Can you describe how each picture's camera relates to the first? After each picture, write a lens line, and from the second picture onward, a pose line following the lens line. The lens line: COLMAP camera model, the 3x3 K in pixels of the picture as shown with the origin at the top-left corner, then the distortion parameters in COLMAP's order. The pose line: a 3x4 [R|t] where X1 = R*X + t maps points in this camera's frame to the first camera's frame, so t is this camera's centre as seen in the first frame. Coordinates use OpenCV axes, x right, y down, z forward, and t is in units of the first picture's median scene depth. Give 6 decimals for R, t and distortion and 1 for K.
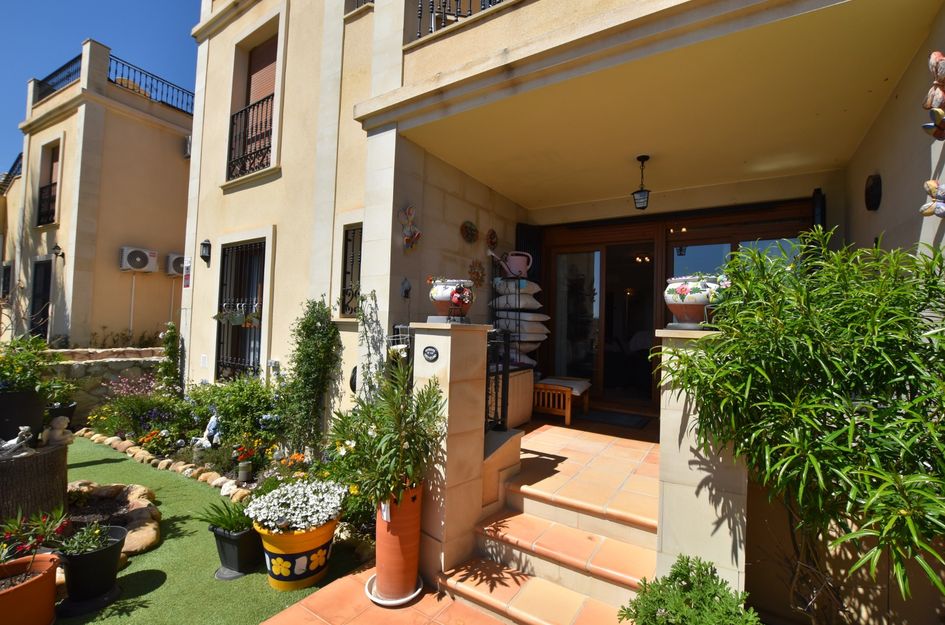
lens RADIAL K [[415.6, 0, 476.2], [0, 415.6, 314.3], [0, 0, 1]] dist [-0.034436, 0.004970]
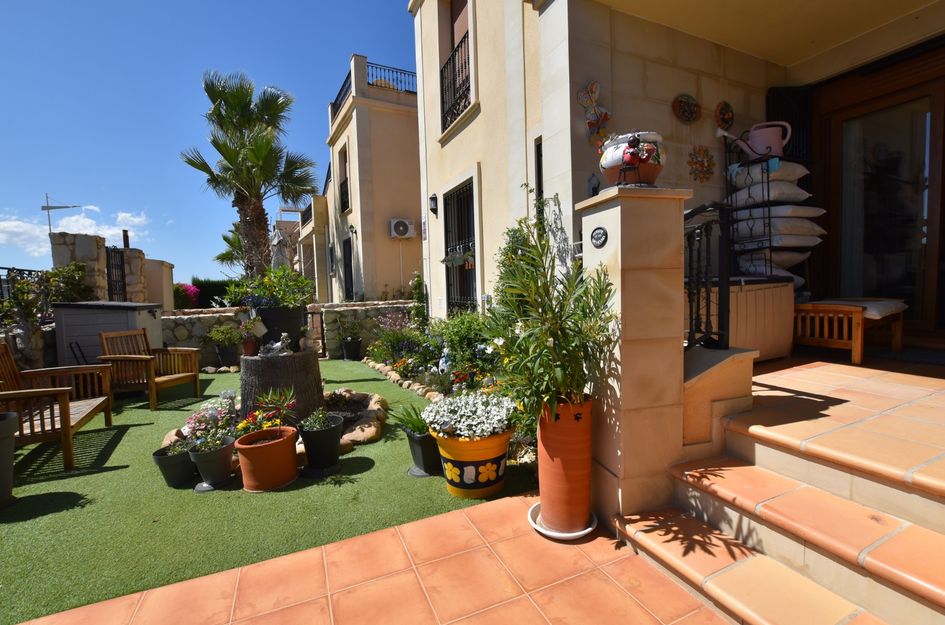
lens RADIAL K [[415.6, 0, 476.2], [0, 415.6, 314.3], [0, 0, 1]] dist [-0.034436, 0.004970]
pose [[0.836497, -0.020151, -0.547601, 0.105574], [0.074457, 0.994235, 0.077151, 0.147371], [0.542890, -0.105309, 0.833175, 0.211713]]
